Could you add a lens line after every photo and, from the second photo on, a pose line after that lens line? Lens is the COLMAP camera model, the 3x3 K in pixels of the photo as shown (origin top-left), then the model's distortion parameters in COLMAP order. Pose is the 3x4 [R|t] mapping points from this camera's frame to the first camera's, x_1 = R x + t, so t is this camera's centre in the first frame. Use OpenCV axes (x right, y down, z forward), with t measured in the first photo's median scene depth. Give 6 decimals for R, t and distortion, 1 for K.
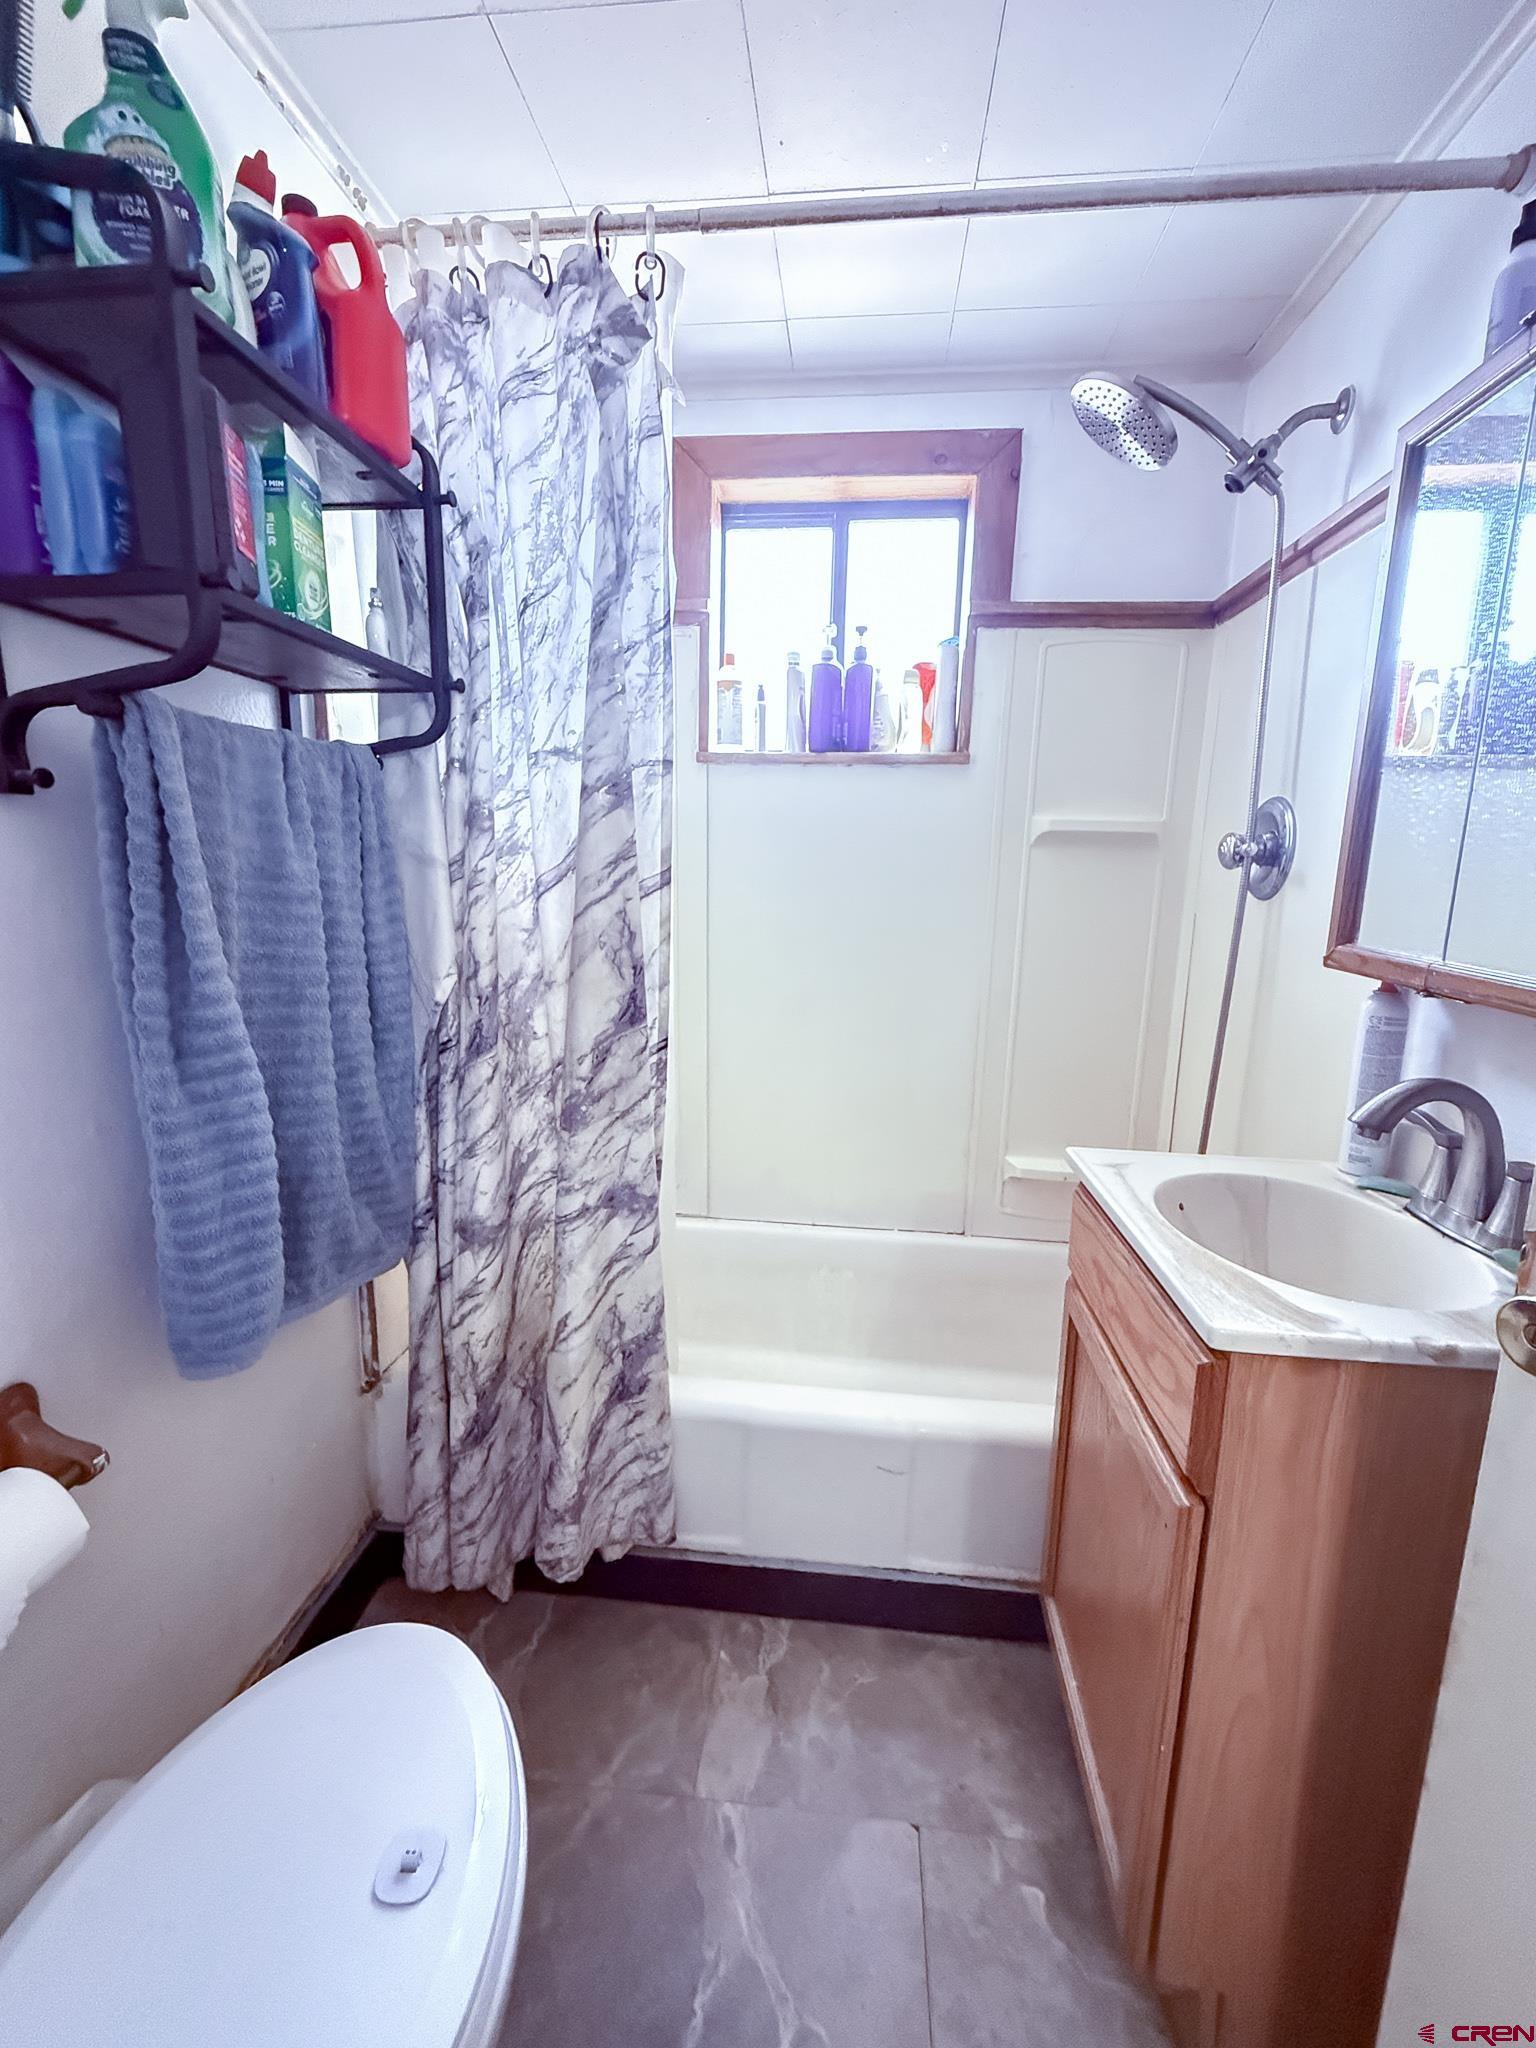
lens RADIAL K [[819.0, 0, 775.2], [0, 819.0, 1002.9], [0, 0, 1]] dist [-0.000293, 0.000093]
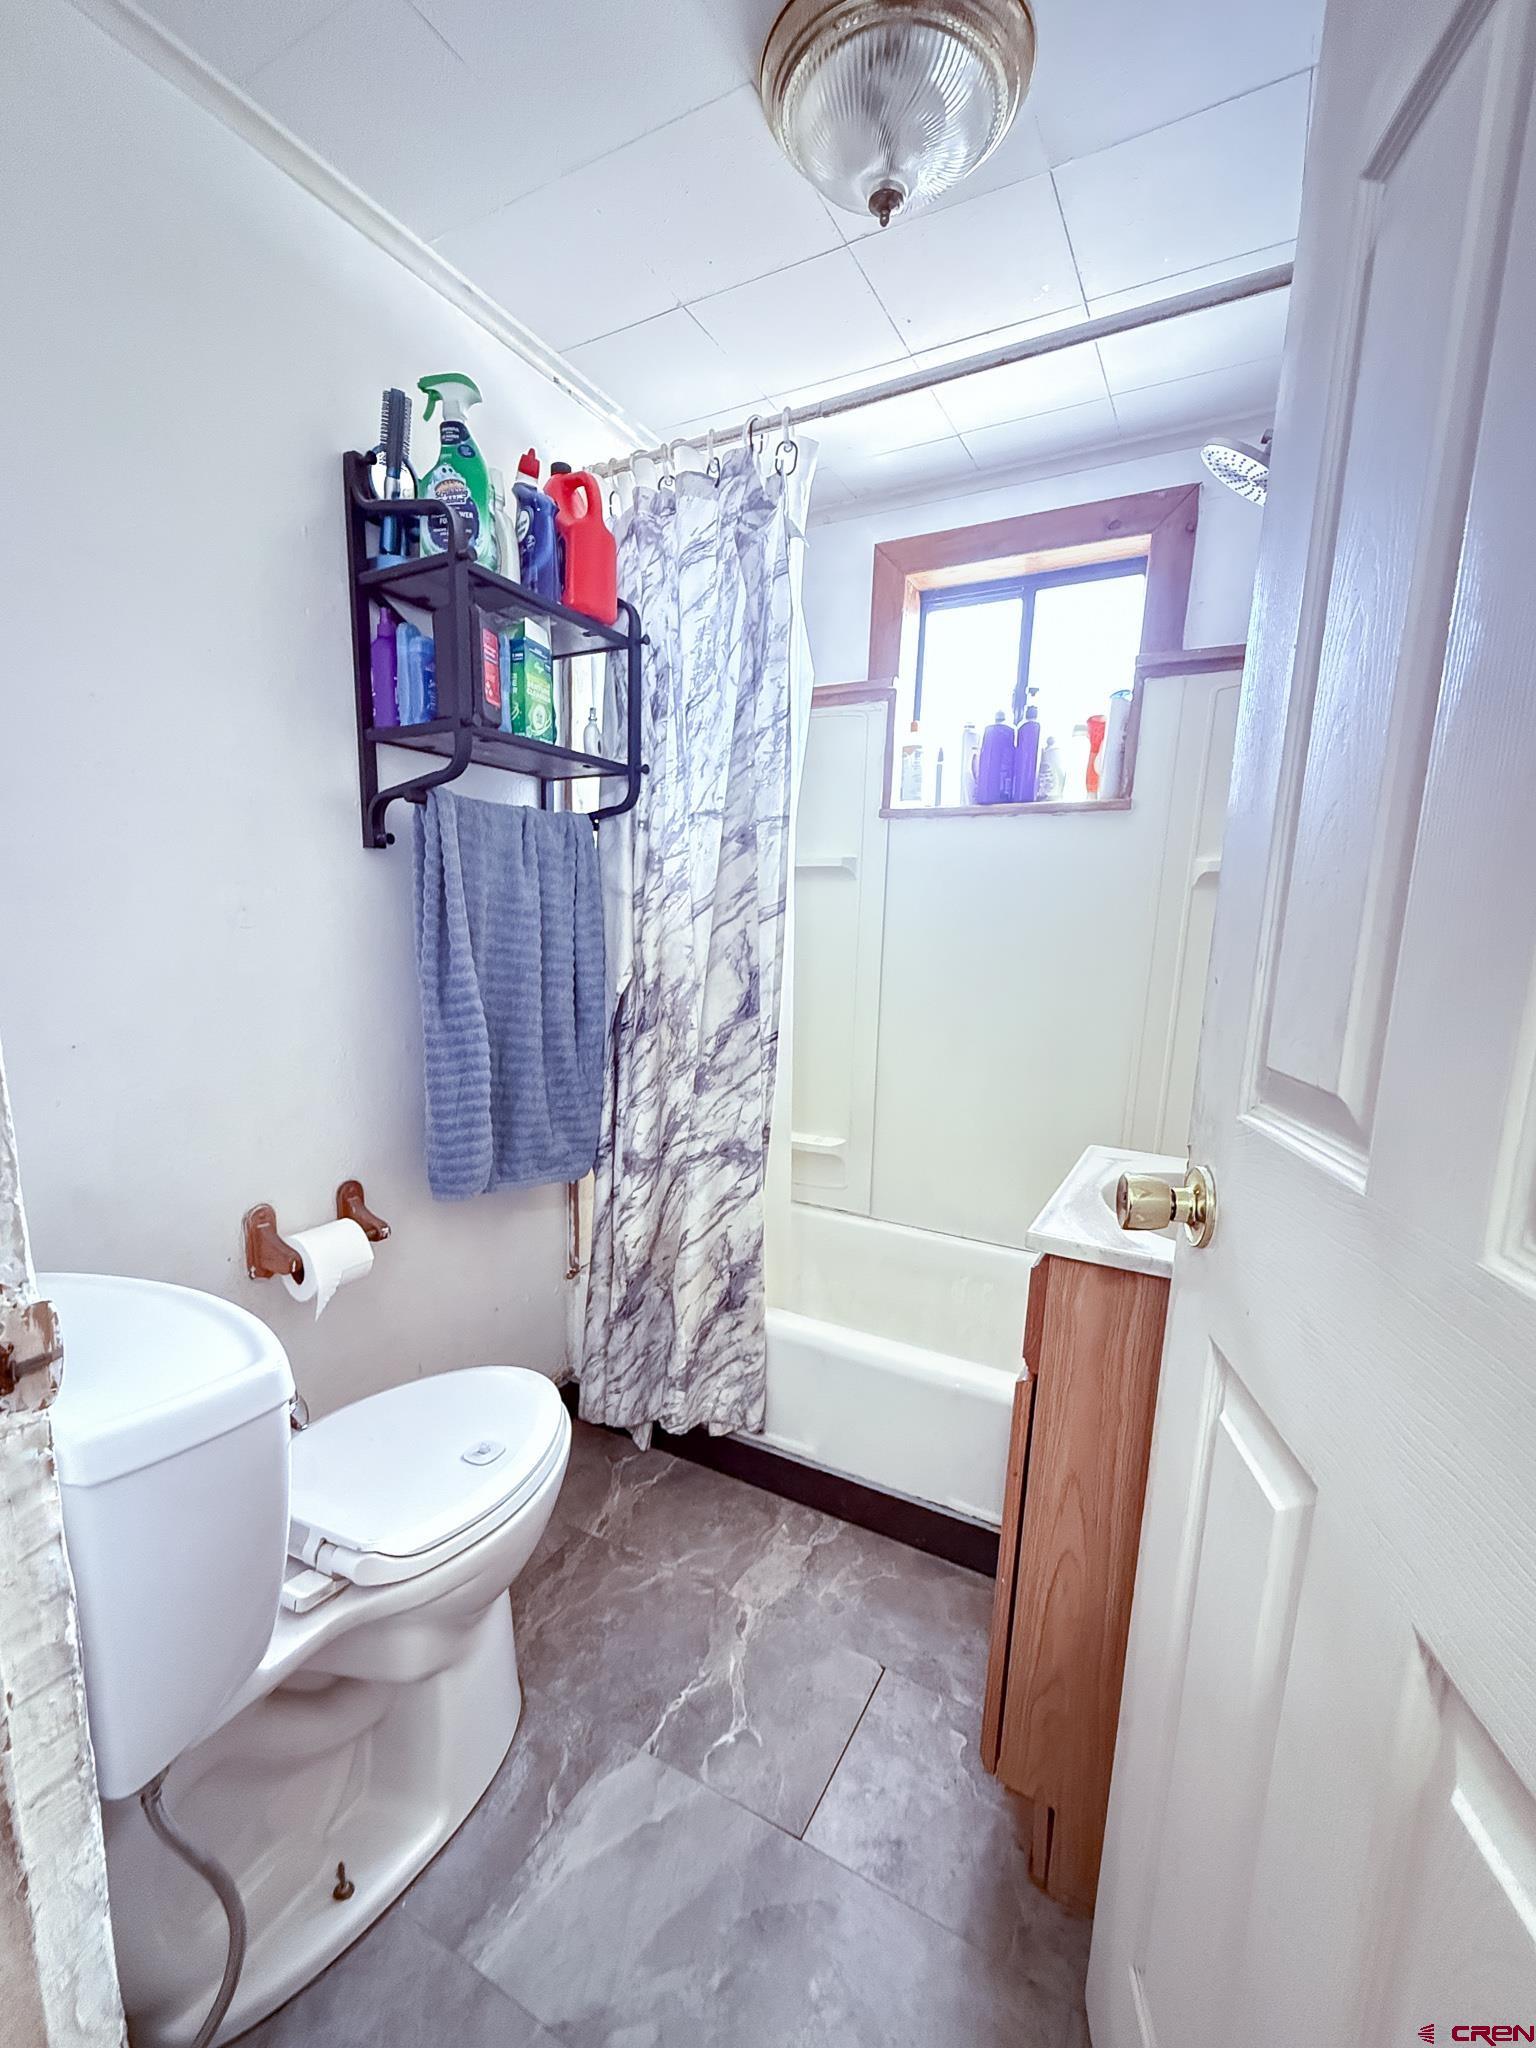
lens RADIAL K [[819.0, 0, 762.6], [0, 819.0, 1044.0], [0, 0, 1]] dist [-0.000293, 0.000093]
pose [[0.925547, 0.063557, -0.373260, 0.358426], [-0.072059, 0.997361, -0.008853, 0.083058], [0.371712, 0.035090, 0.927684, -0.217647]]
